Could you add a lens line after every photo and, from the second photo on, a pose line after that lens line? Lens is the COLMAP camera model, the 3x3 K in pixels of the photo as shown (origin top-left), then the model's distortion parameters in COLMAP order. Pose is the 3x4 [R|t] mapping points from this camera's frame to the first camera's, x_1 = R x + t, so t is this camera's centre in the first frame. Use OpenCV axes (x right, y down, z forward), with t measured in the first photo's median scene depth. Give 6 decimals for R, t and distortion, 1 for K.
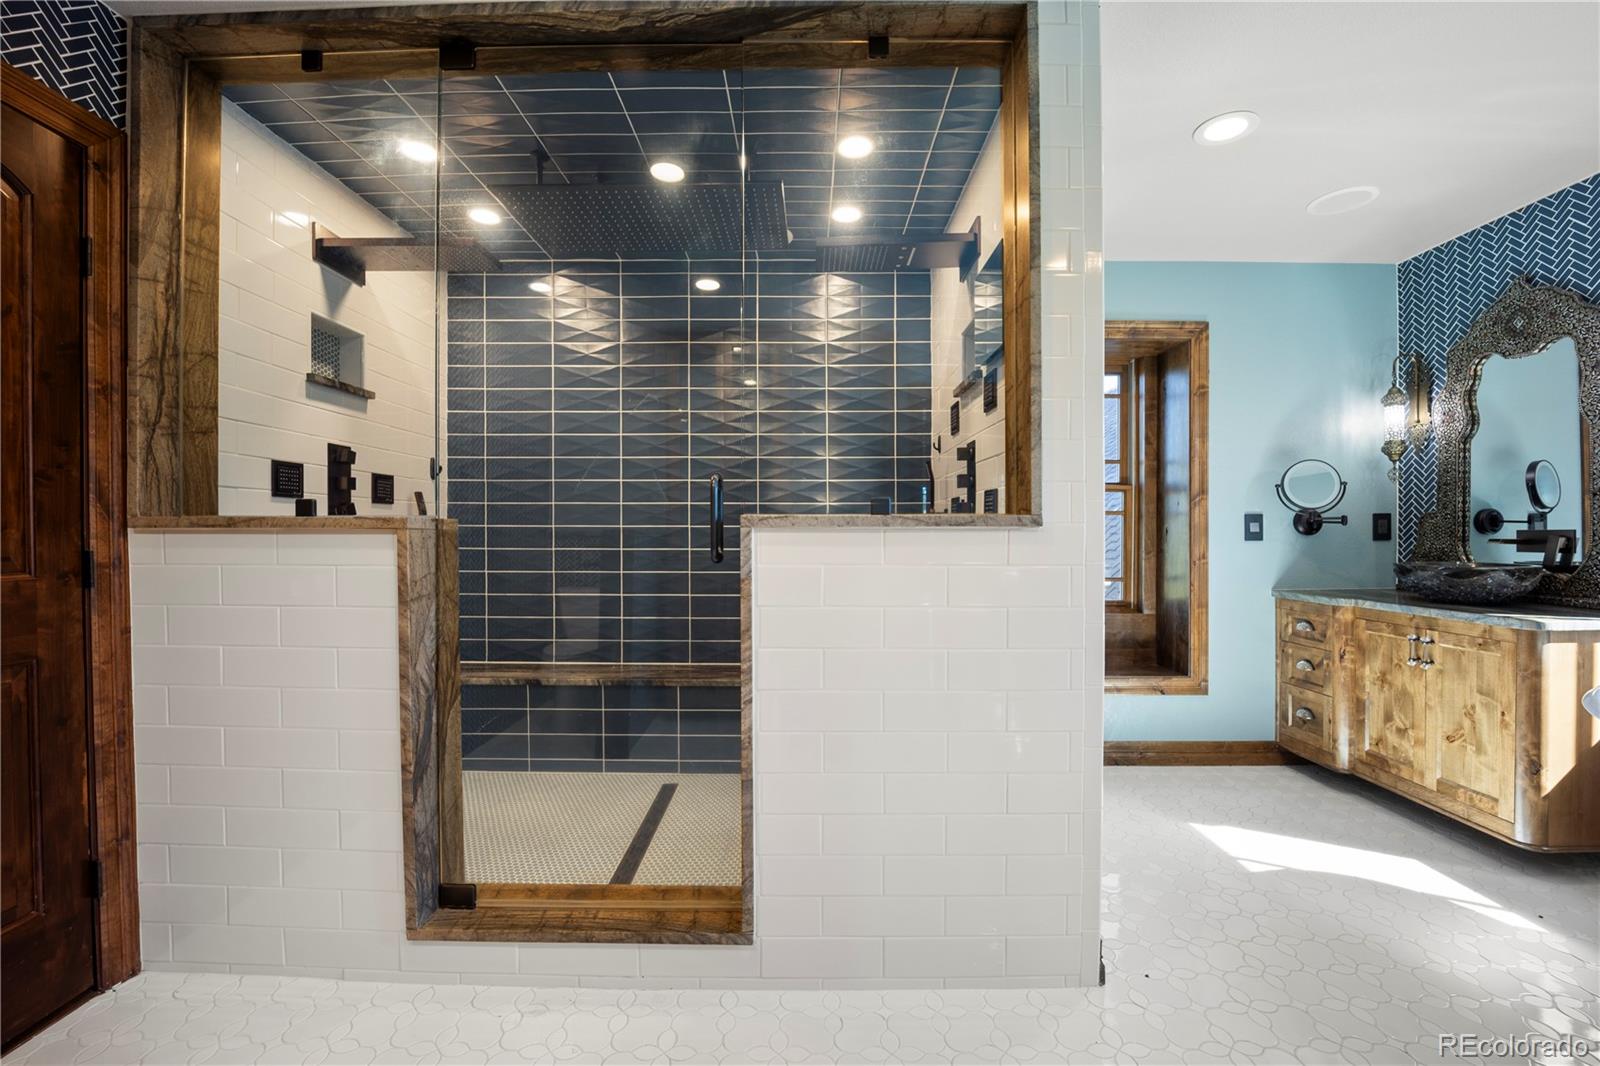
lens RADIAL K [[666.1, 0, 796.8], [0, 666.1, 531.1], [0, 0, 1]] dist [-0.001928, -0.000045]
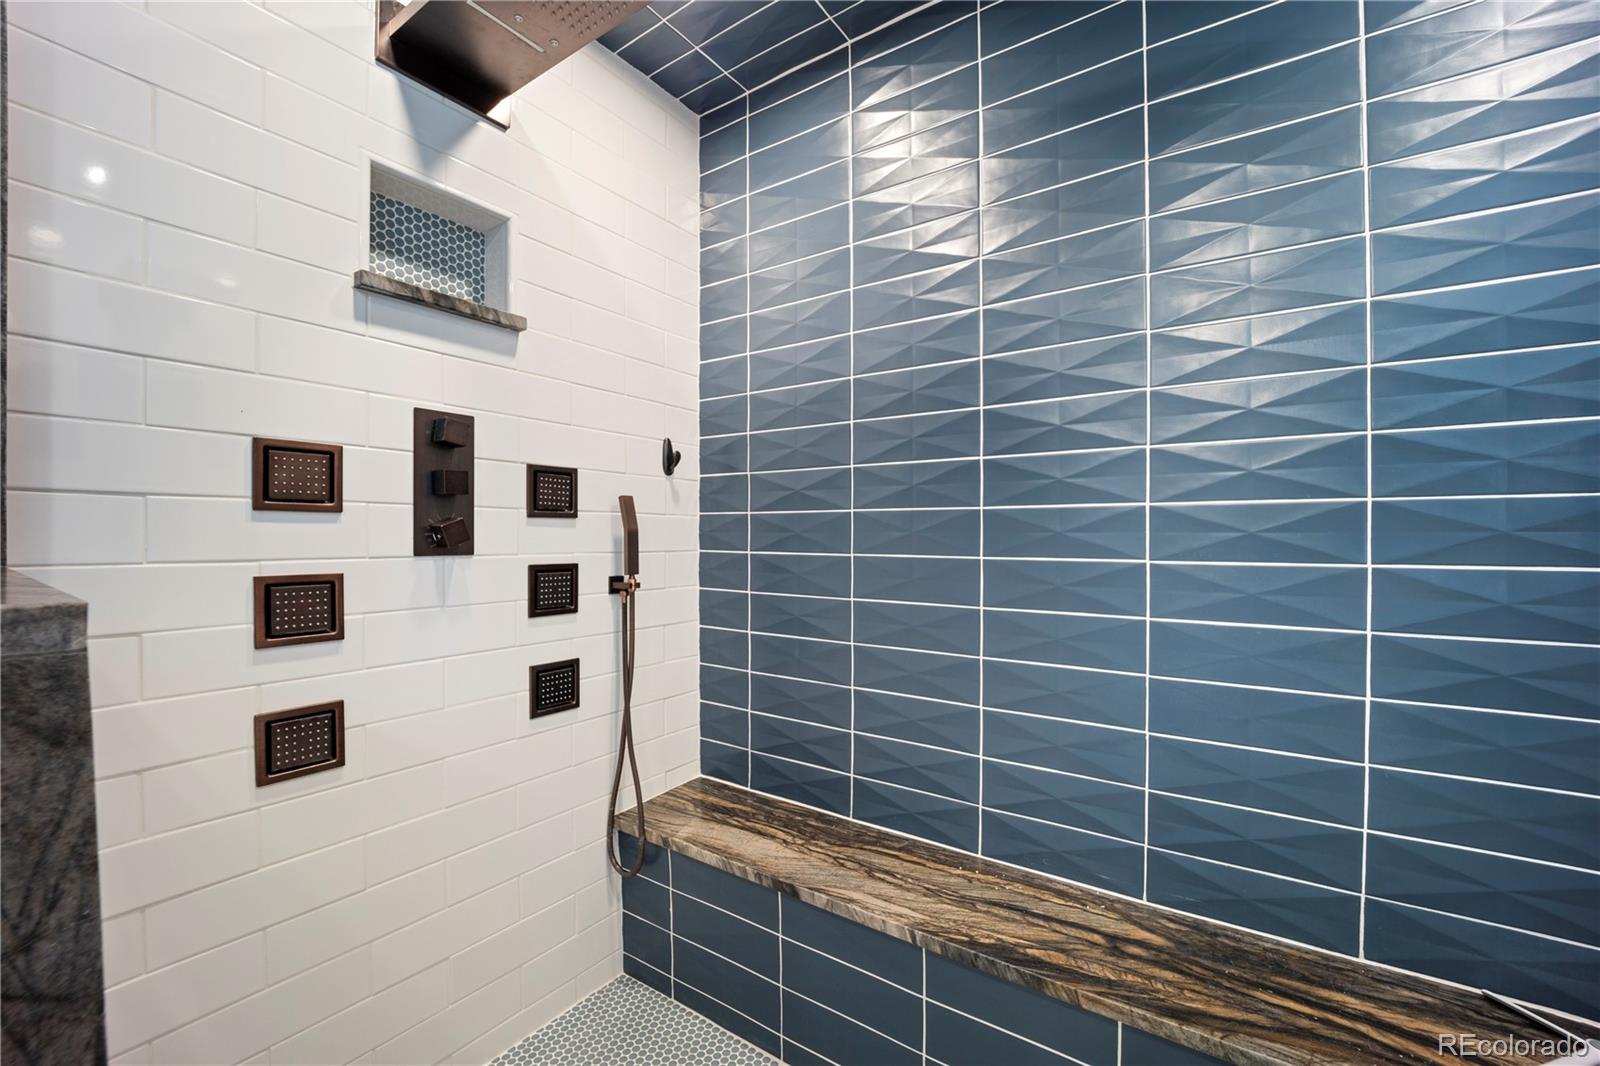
lens RADIAL K [[666.1, 0, 798.8], [0, 666.1, 534.5], [0, 0, 1]] dist [-0.001928, -0.000045]
pose [[0.826813, -0.000177, -0.562477, -0.134384], [-0.001258, 0.999997, -0.002164, -0.027108], [0.562476, 0.002497, 0.826810, 0.676214]]
